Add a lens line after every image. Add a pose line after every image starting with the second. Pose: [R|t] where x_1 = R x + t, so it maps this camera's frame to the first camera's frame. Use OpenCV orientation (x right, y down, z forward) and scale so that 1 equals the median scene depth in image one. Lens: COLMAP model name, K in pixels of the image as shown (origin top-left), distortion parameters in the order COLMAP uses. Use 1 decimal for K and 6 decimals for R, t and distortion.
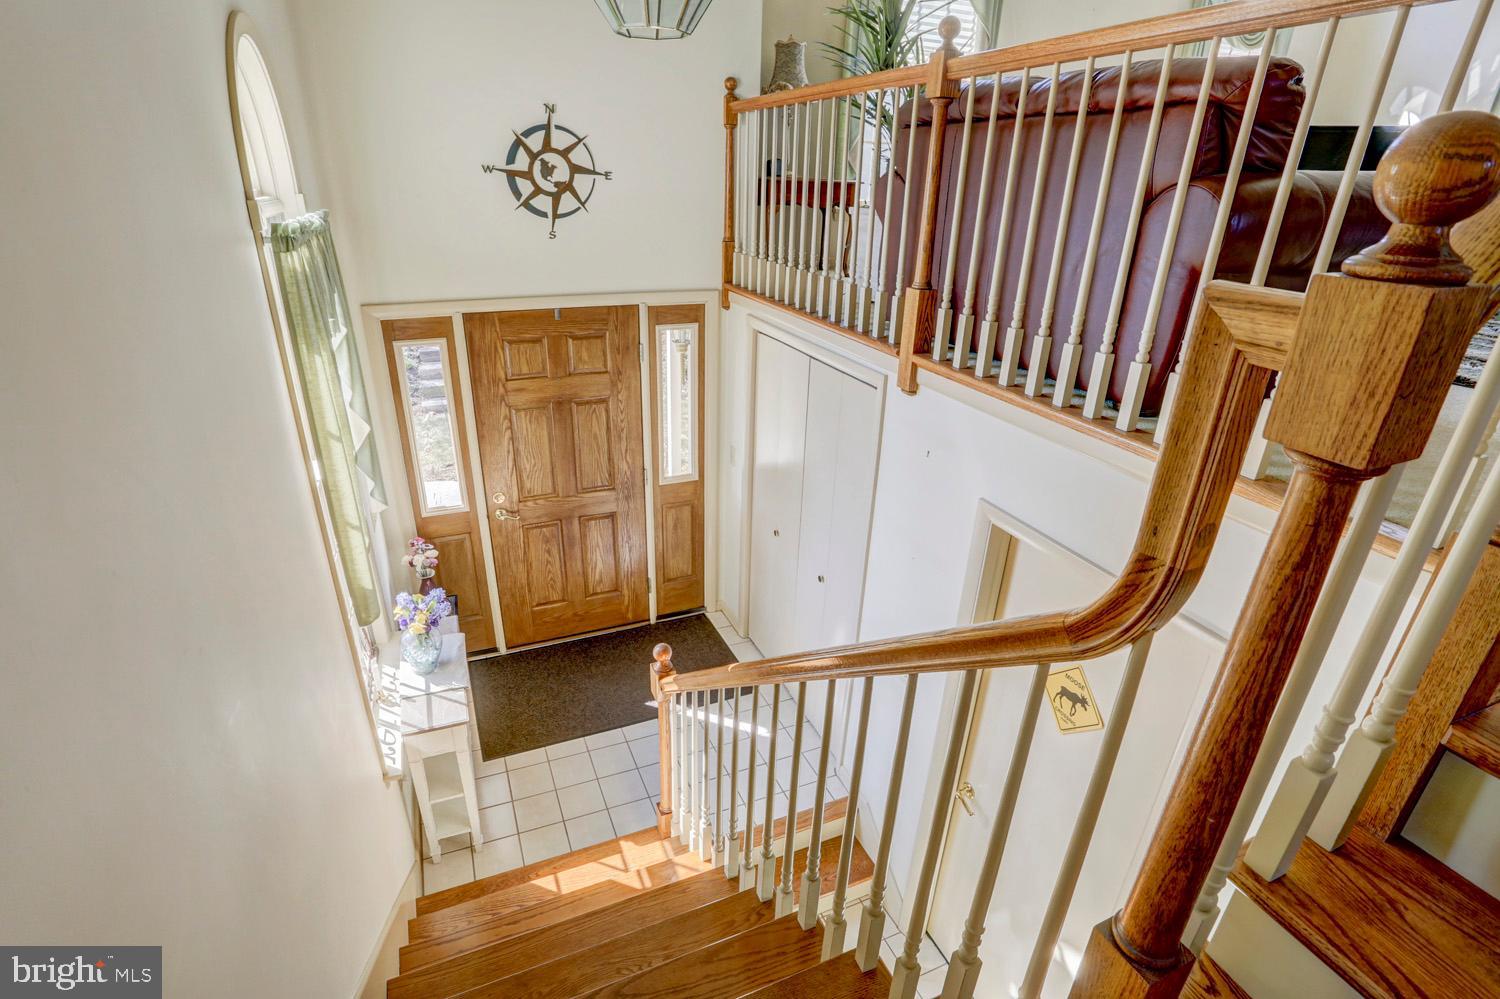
lens RADIAL K [[731.2, 0, 744.3], [0, 731.2, 500.5], [0, 0, 1]] dist [-0.049341, 0.008294]
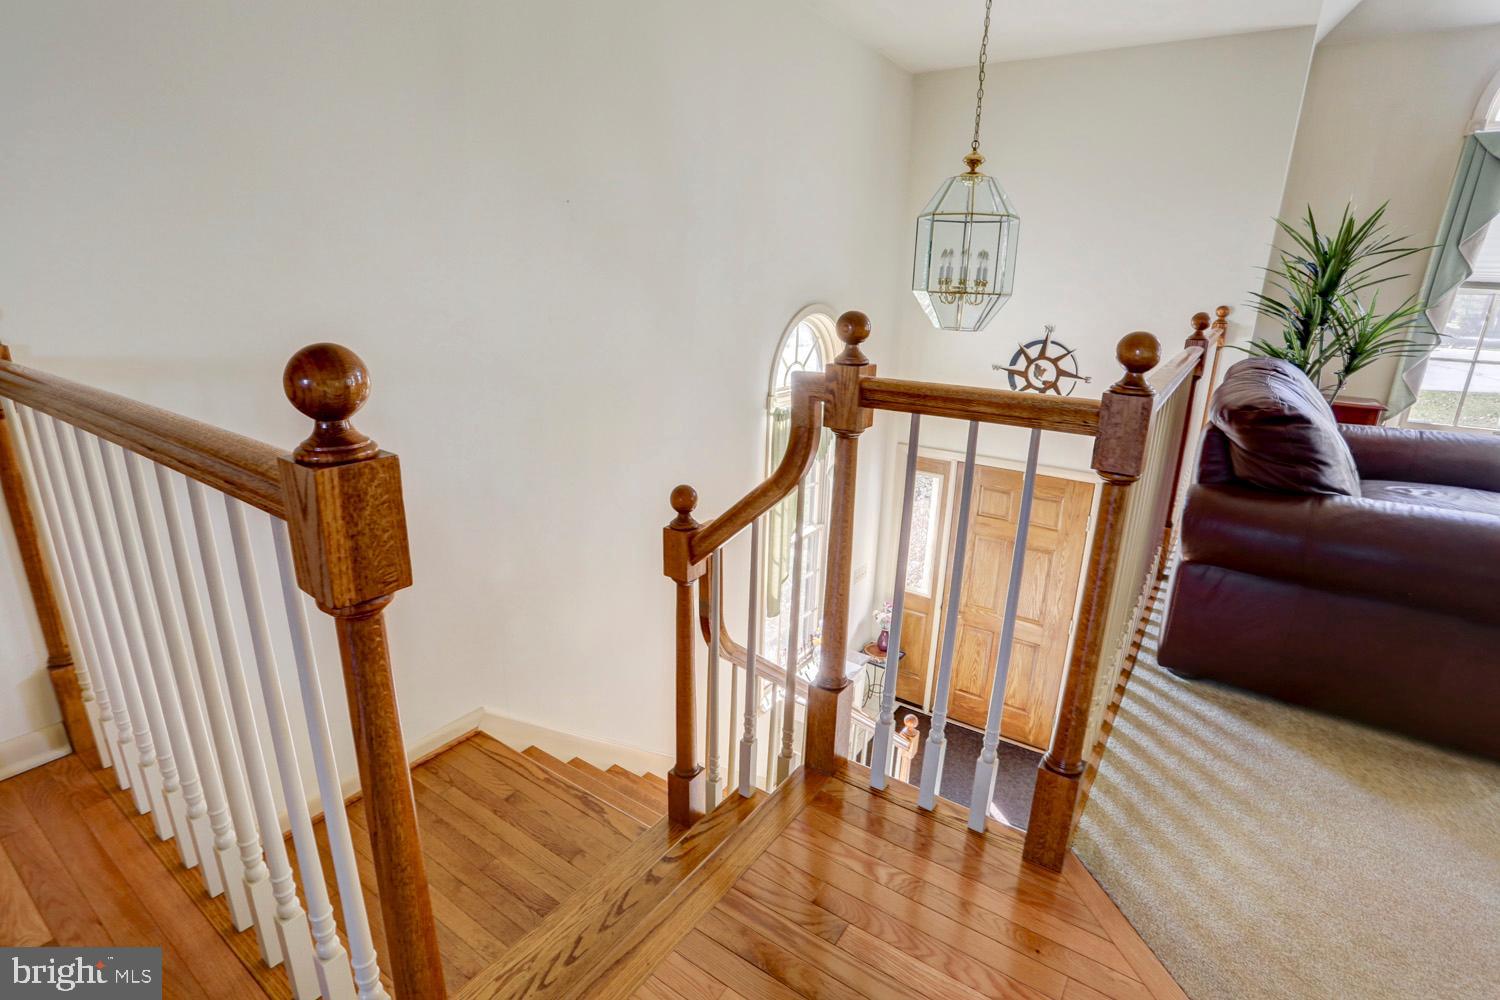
lens RADIAL K [[731.2, 0, 750.0], [0, 731.2, 501.8], [0, 0, 1]] dist [-0.049341, 0.008294]
pose [[0.544934, 0.241236, -0.803027, 0.558865], [-0.353125, 0.934671, 0.041152, -0.104446], [0.760493, 0.261144, 0.594521, -0.125618]]
